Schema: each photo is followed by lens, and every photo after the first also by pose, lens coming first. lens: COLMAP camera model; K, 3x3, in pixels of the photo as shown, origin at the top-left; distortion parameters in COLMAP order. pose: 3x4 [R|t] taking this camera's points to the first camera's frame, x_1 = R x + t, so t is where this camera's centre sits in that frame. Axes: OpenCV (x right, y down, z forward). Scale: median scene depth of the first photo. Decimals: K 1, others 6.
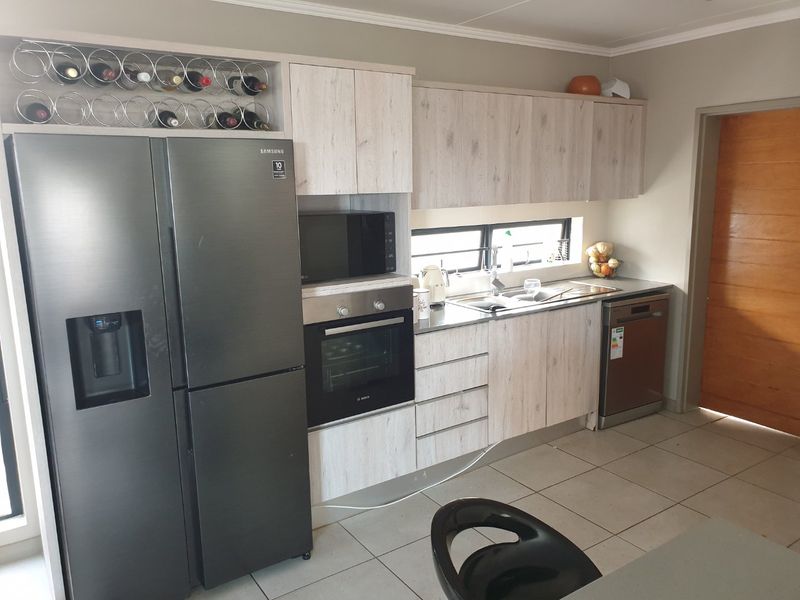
lens RADIAL K [[627.6, 0, 399.4], [0, 627.6, 297.0], [0, 0, 1]] dist [0.043338, -0.042795]
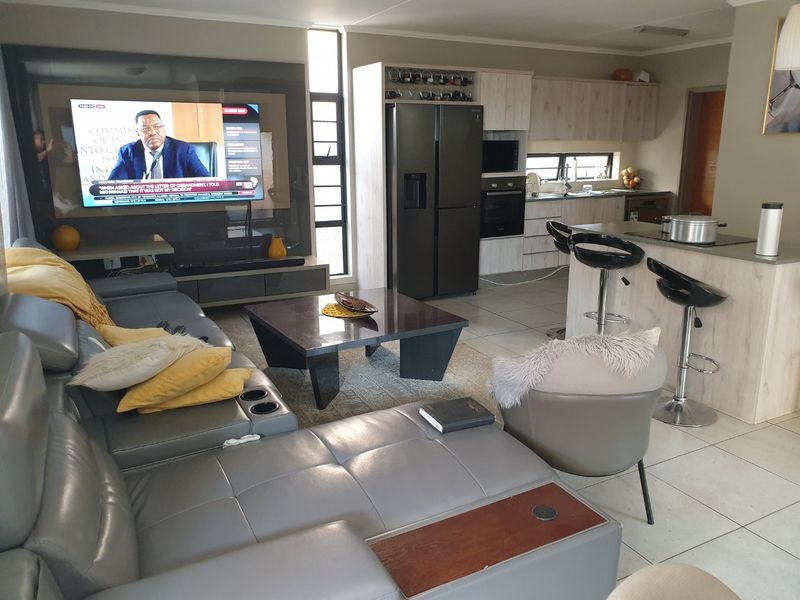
lens RADIAL K [[627.6, 0, 397.2], [0, 627.6, 301.3], [0, 0, 1]] dist [0.043338, -0.042795]
pose [[0.994333, 0.037264, -0.099567, -0.147460], [-0.031569, 0.997807, 0.058172, 0.232892], [0.101516, -0.054699, 0.993329, -0.929109]]
